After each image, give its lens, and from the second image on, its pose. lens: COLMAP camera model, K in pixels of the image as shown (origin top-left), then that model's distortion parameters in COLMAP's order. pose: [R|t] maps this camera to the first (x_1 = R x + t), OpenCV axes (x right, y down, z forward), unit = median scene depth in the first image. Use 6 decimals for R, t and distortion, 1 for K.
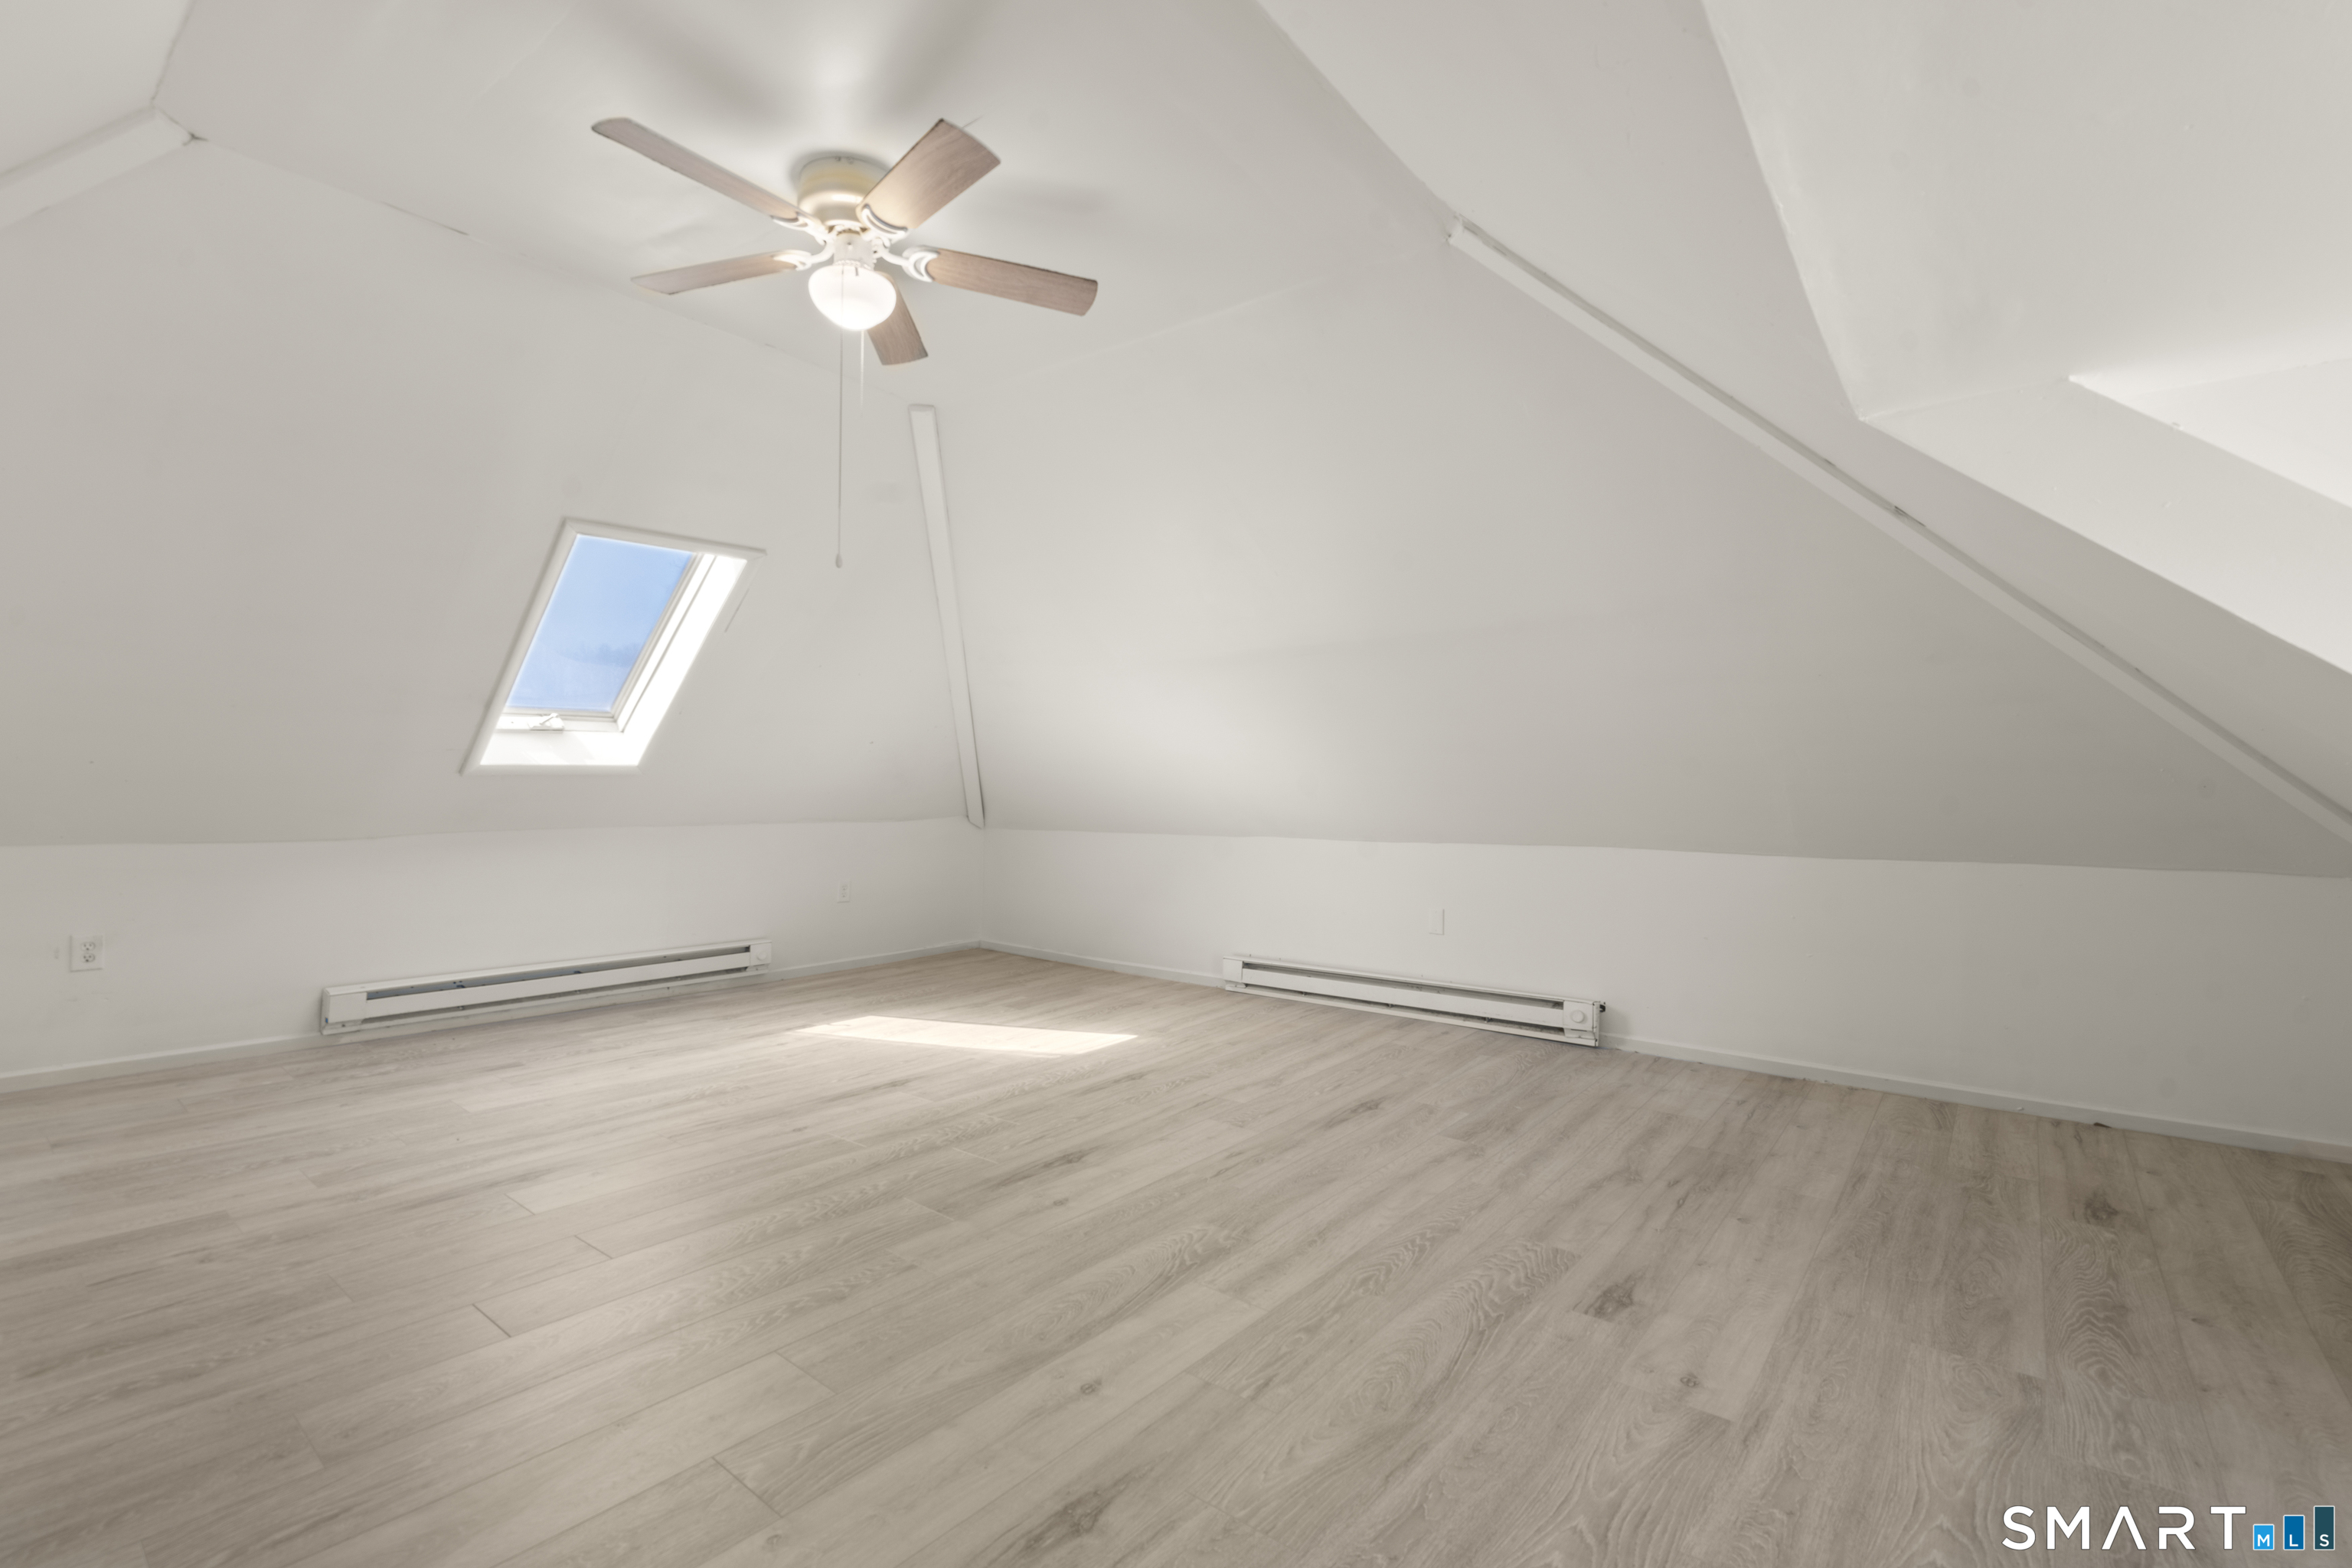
lens RADIAL K [[1053.2, 0, 1175.9], [0, 1053.2, 778.7], [0, 0, 1]] dist [-0.010644, 0.005123]
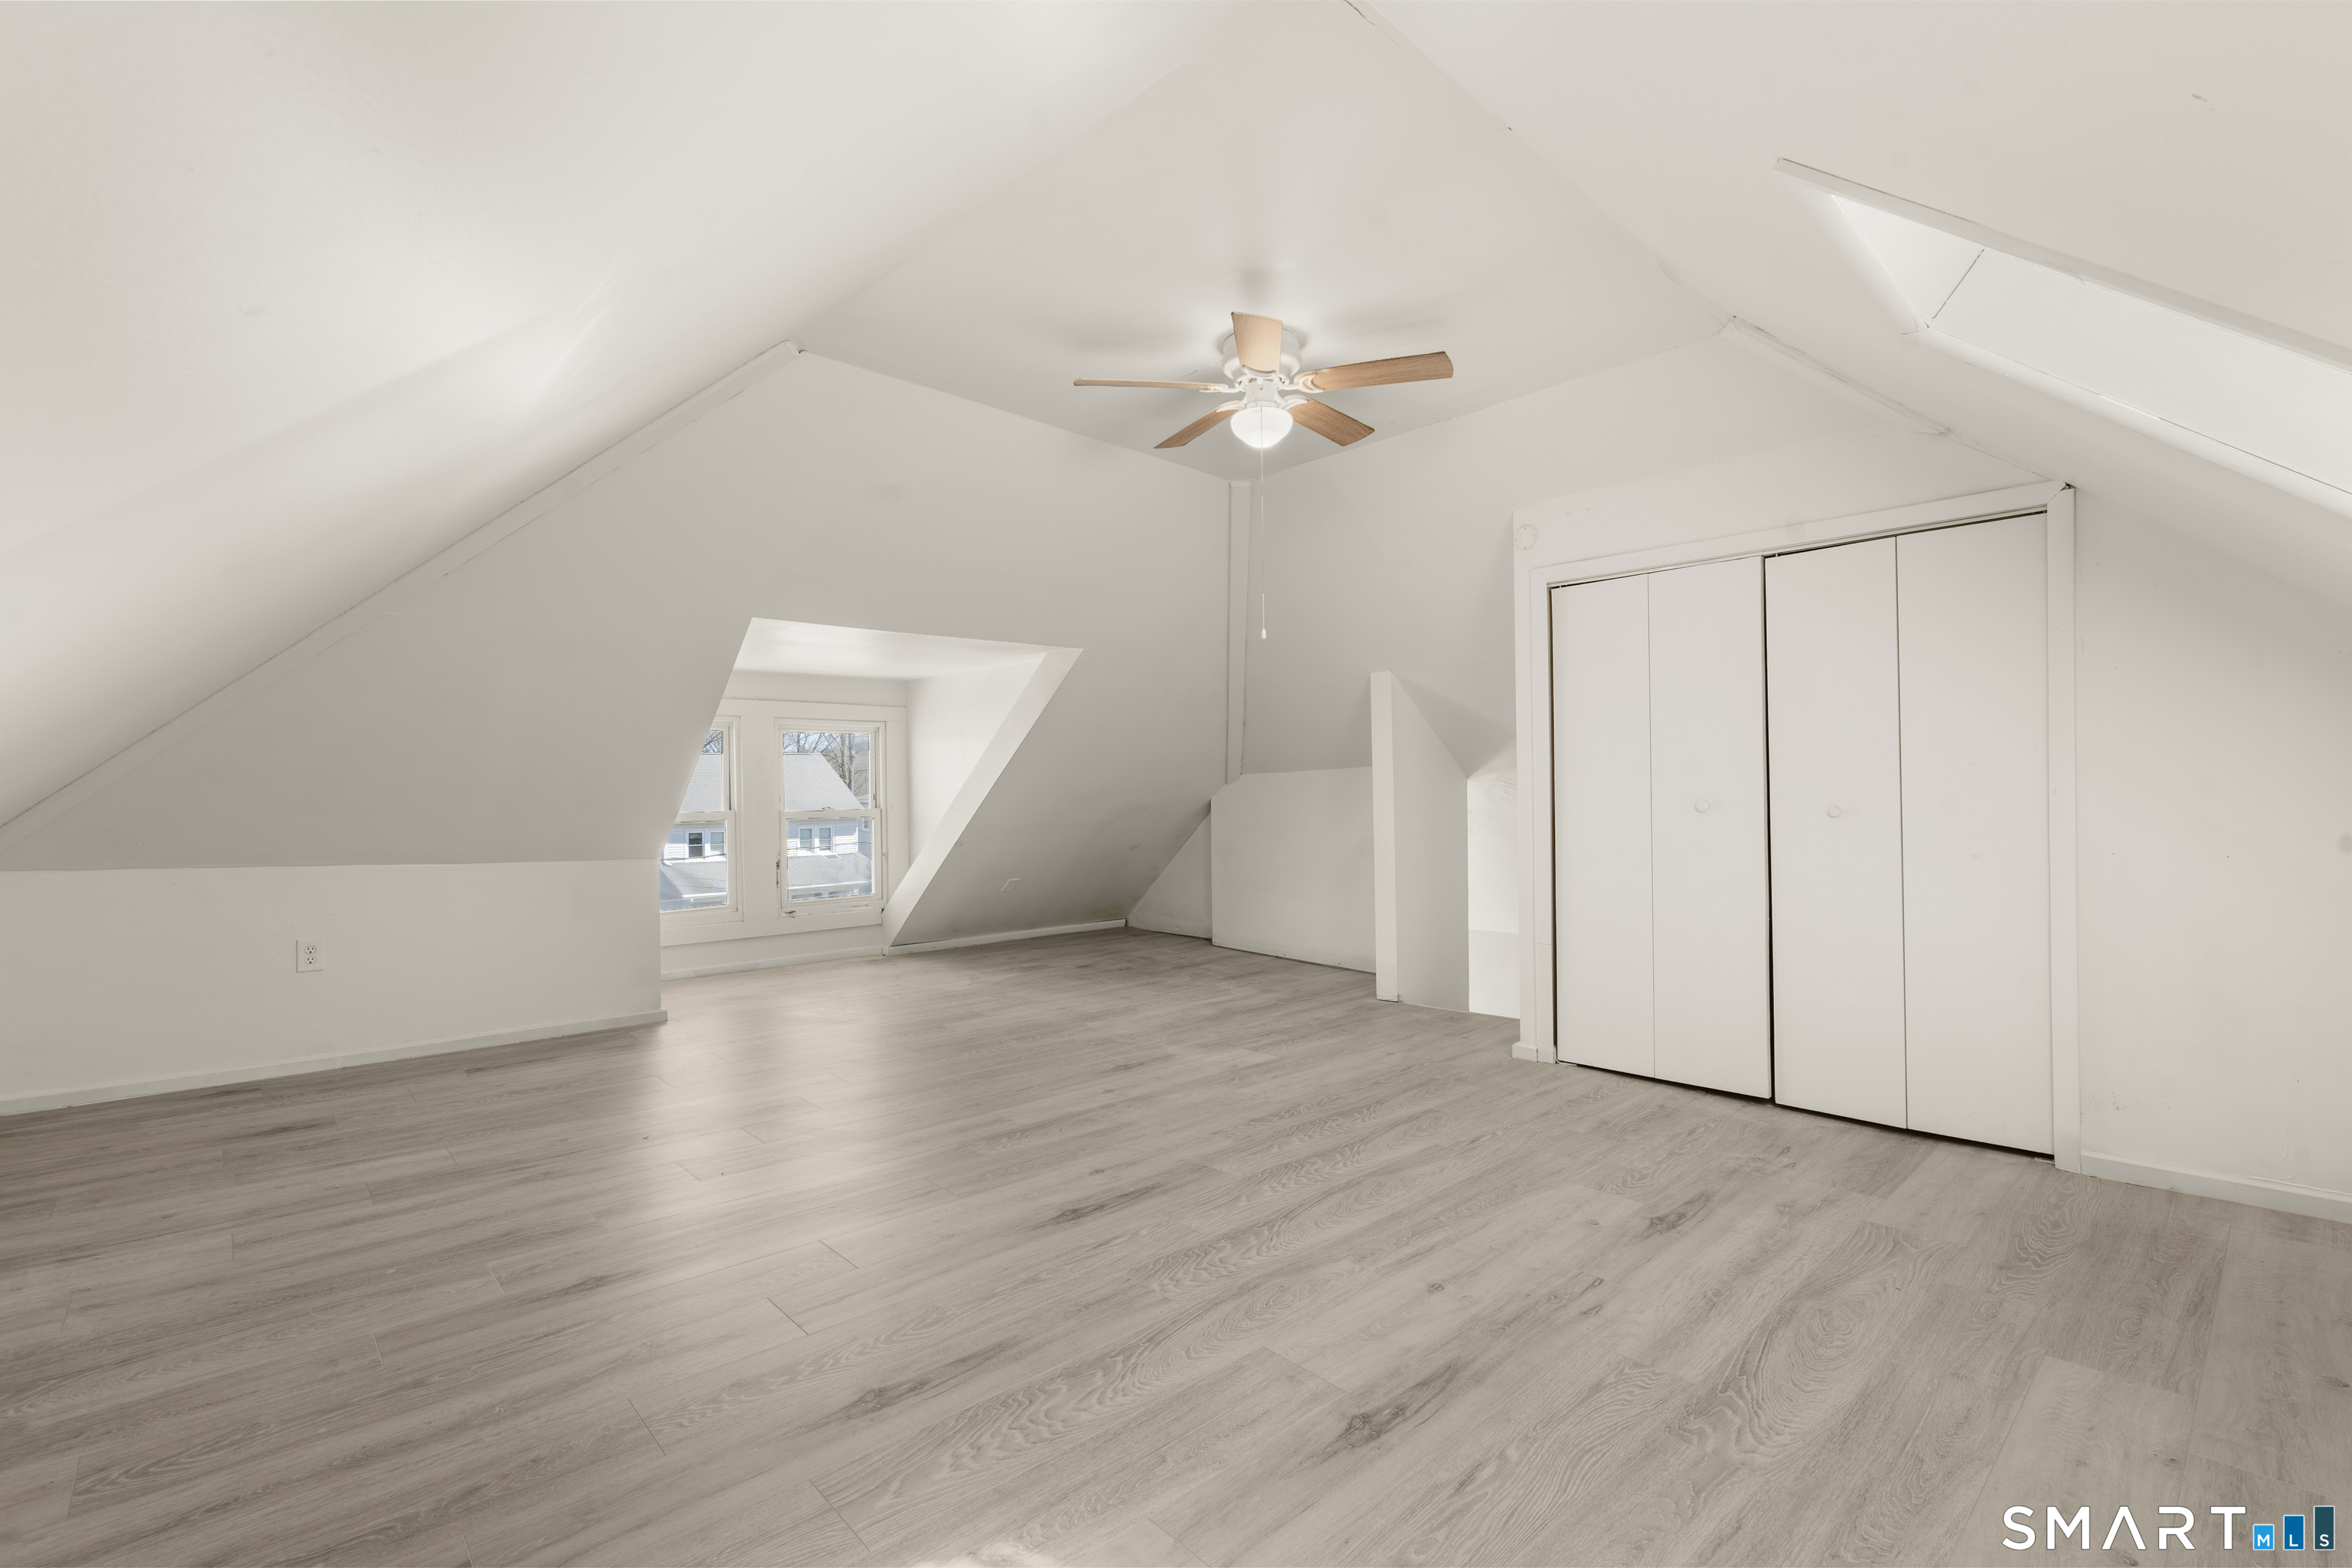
lens RADIAL K [[1053.2, 0, 1176.8], [0, 1053.2, 789.8], [0, 0, 1]] dist [-0.010644, 0.005123]
pose [[-0.989465, -0.001265, 0.144768, -0.329164], [-0.001951, 0.999988, -0.004597, 0.008681], [-0.144760, -0.004831, -0.989455, 1.952662]]
